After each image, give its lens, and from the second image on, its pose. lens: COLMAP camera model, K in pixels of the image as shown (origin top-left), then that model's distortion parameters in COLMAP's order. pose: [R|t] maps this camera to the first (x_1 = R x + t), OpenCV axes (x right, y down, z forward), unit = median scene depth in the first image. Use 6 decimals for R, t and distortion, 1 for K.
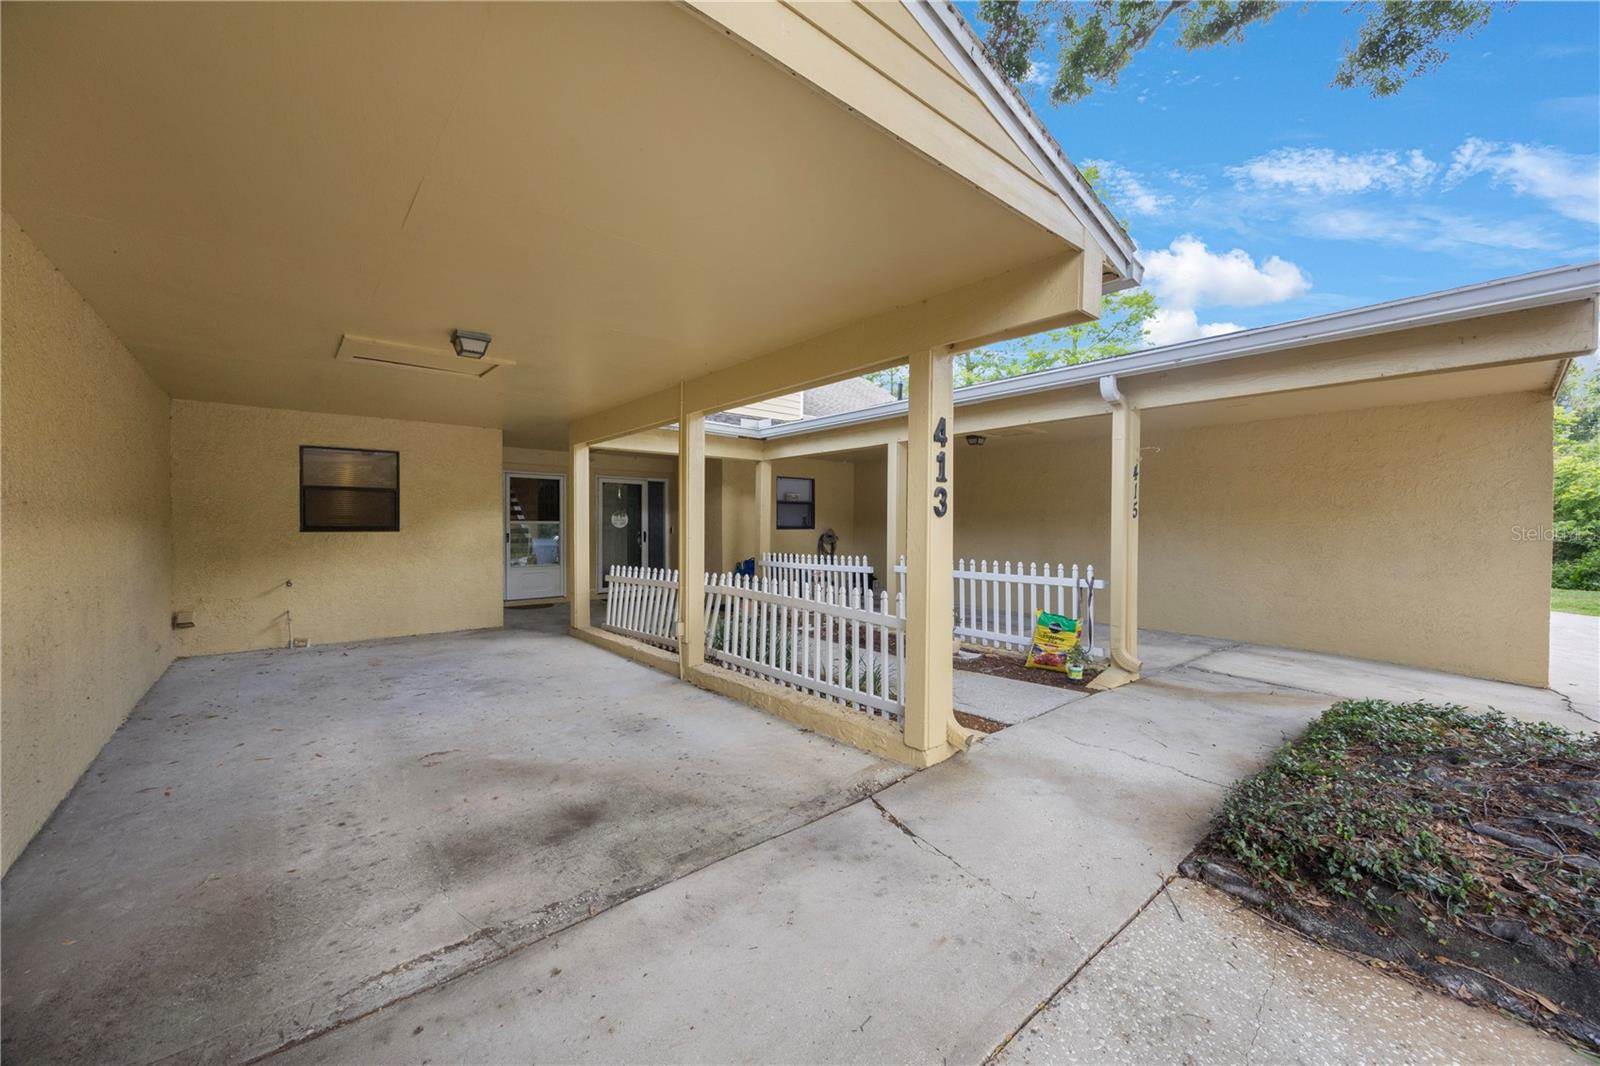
lens RADIAL K [[606.7, 0, 793.9], [0, 606.7, 540.4], [0, 0, 1]] dist [0.000613, -0.000133]
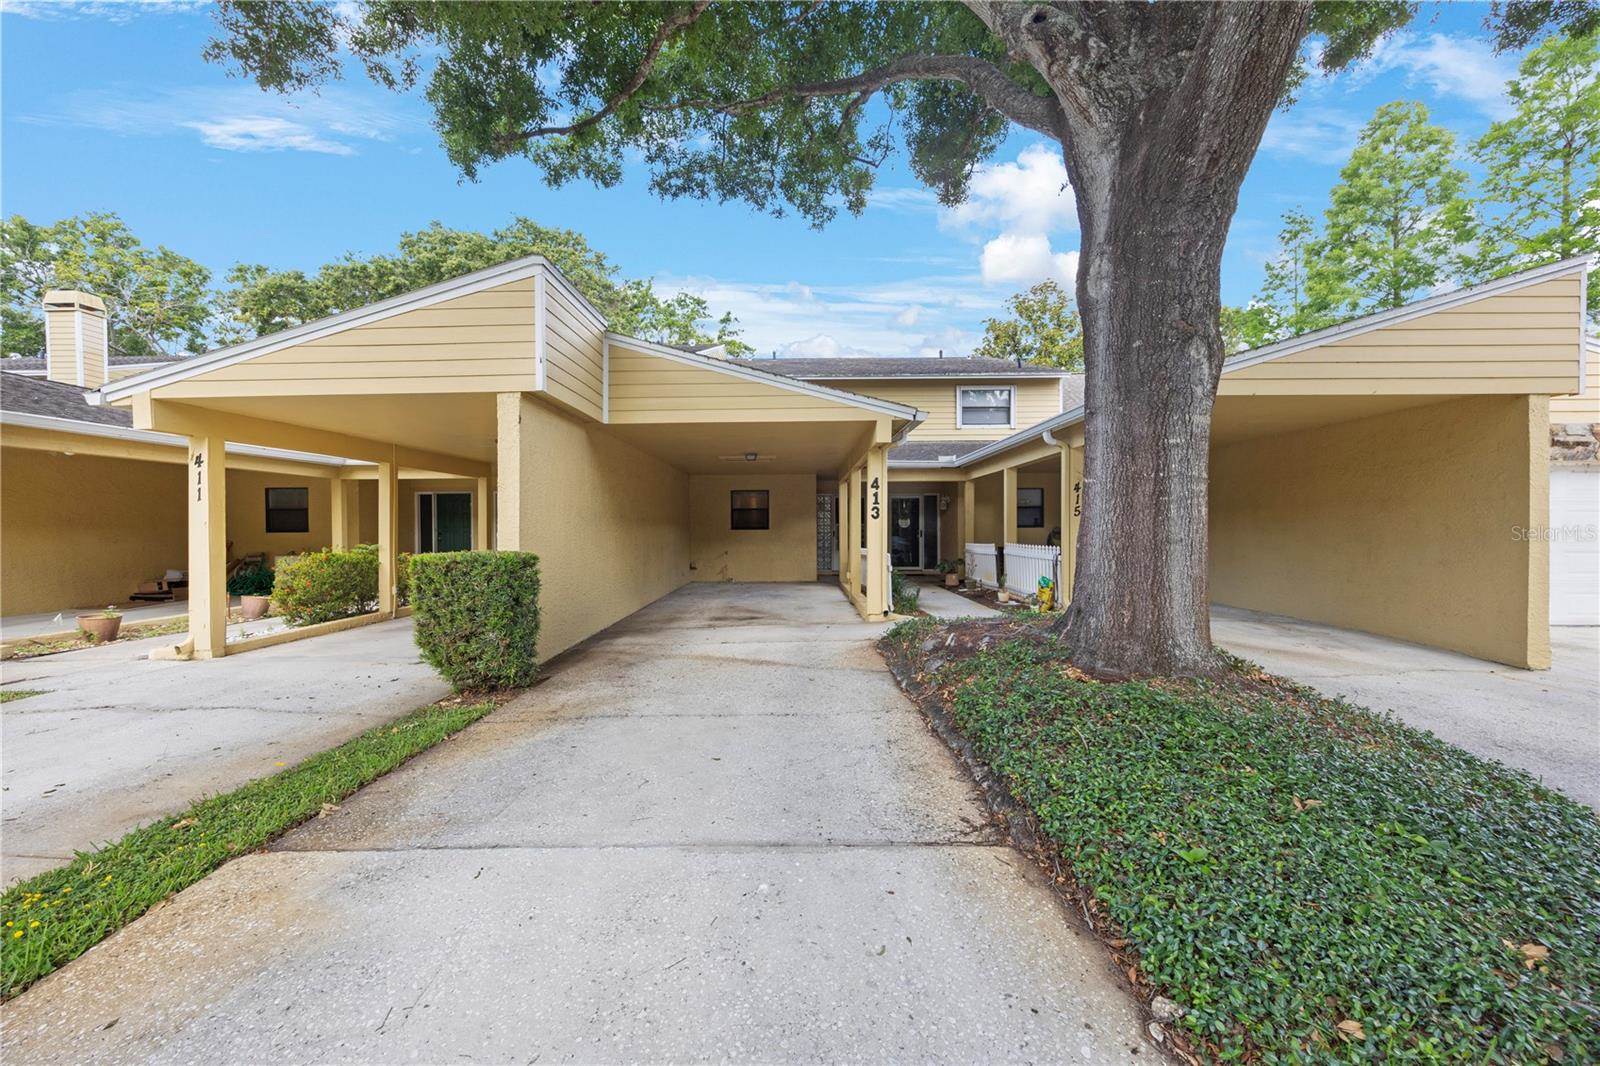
lens RADIAL K [[606.7, 0, 798.8], [0, 606.7, 528.5], [0, 0, 1]] dist [0.000613, -0.000133]
pose [[0.760049, -0.009450, -0.649797, 0.779309], [-0.006943, 0.999719, -0.022660, 0.027160], [0.649829, 0.021734, 0.759770, -0.503641]]
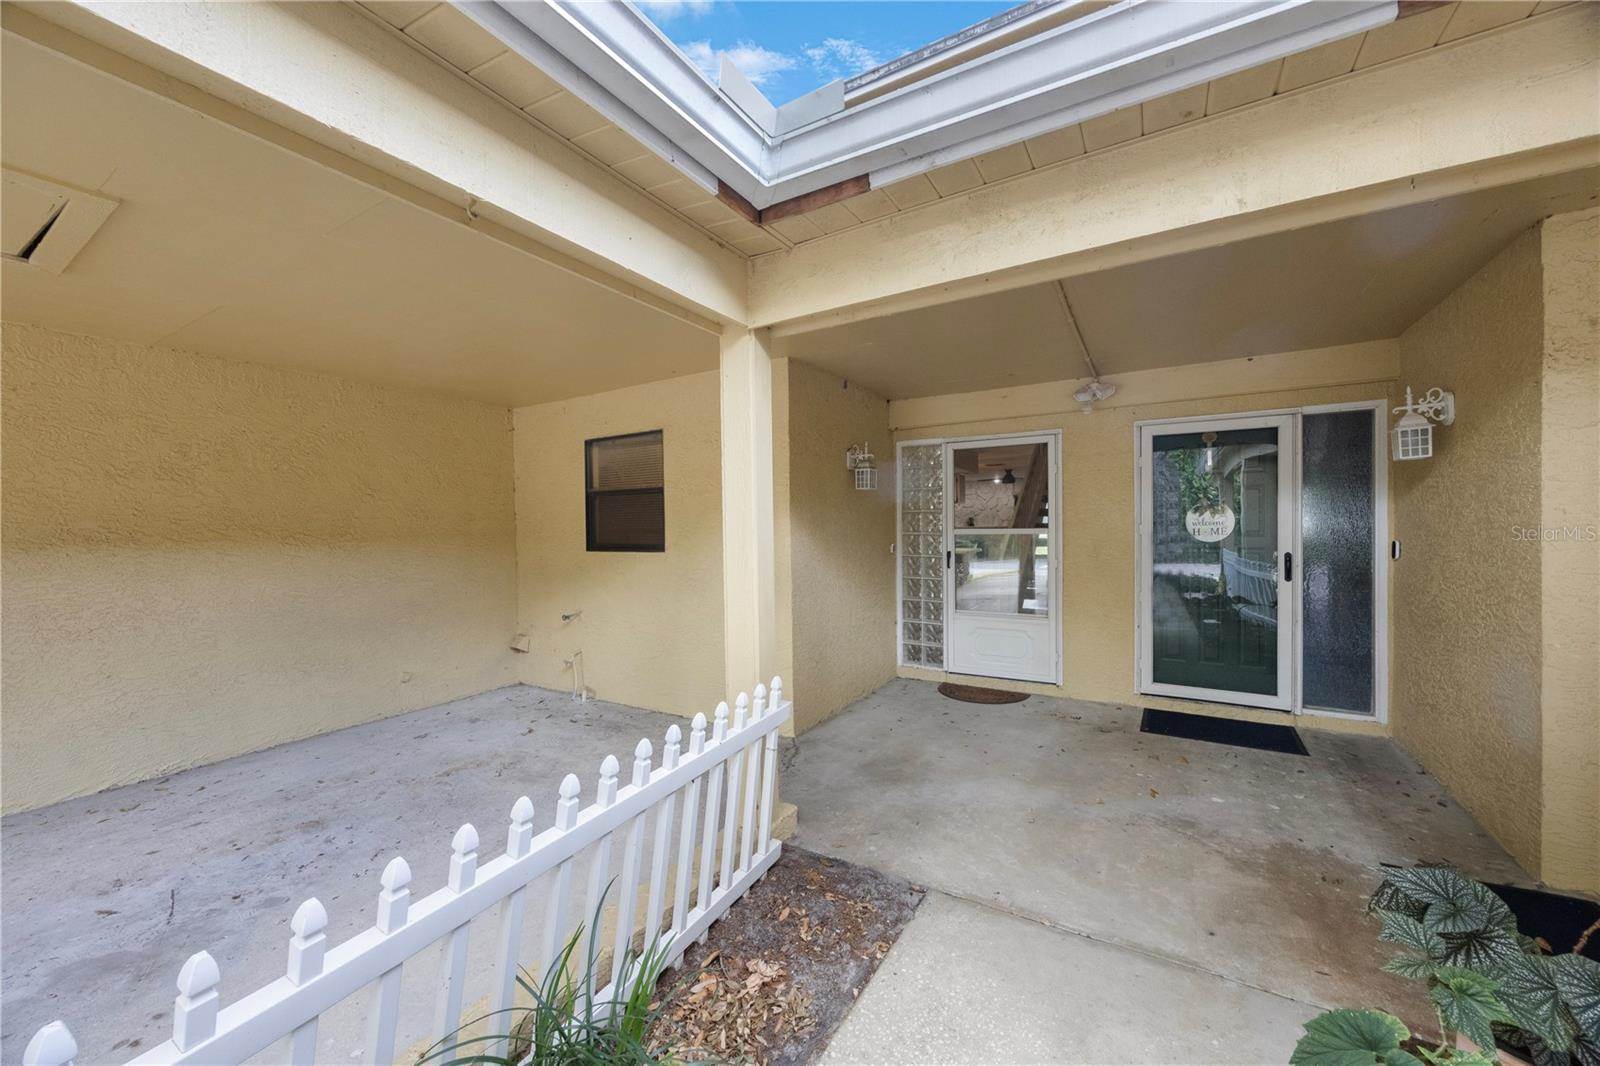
lens RADIAL K [[606.7, 0, 803.4], [0, 606.7, 533.0], [0, 0, 1]] dist [0.000613, -0.000133]
pose [[0.323138, -0.000233, -0.946352, 0.014341], [-0.007230, 0.999970, -0.002715, -0.035797], [0.946324, 0.007719, 0.323127, 0.959106]]
